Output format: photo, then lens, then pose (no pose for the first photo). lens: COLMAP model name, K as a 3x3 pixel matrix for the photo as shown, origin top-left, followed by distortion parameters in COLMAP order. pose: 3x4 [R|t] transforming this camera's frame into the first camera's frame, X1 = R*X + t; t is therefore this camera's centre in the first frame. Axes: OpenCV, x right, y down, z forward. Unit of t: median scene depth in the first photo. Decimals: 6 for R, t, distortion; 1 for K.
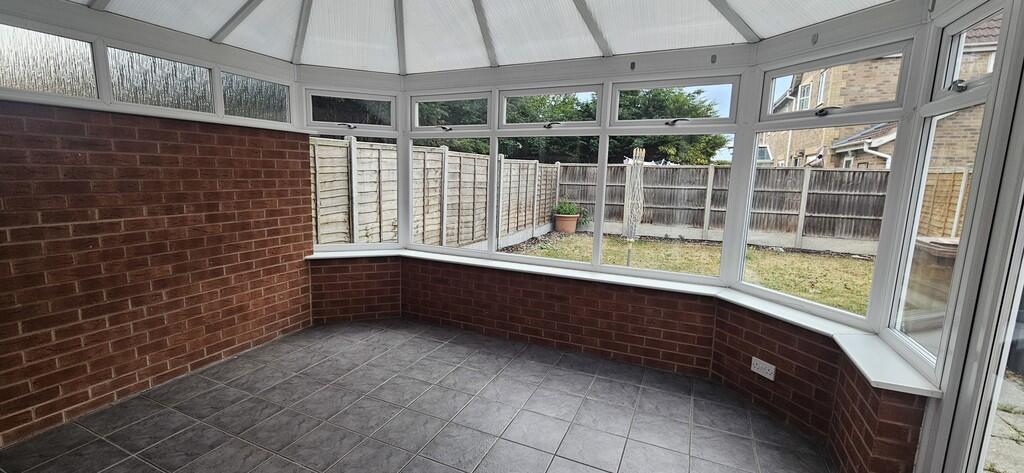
lens RADIAL K [[425.2, 0, 507.3], [0, 425.2, 229.3], [0, 0, 1]] dist [-0.003111, -0.000583]
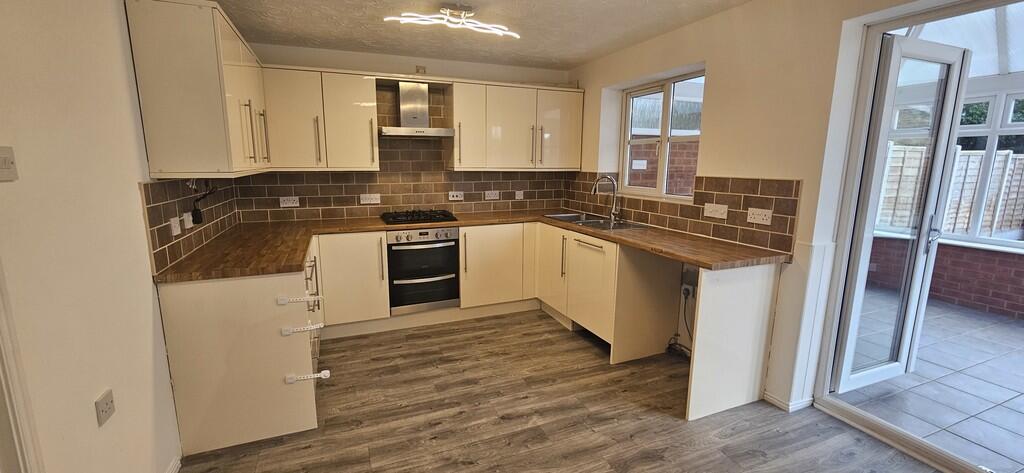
lens RADIAL K [[425.2, 0, 507.3], [0, 425.2, 229.3], [0, 0, 1]] dist [-0.003111, -0.000583]
pose [[0.726759, 0.088212, -0.681205, -0.176948], [-0.081275, 0.995796, 0.042239, 0.091059], [0.682067, 0.024667, 0.730873, -0.692716]]
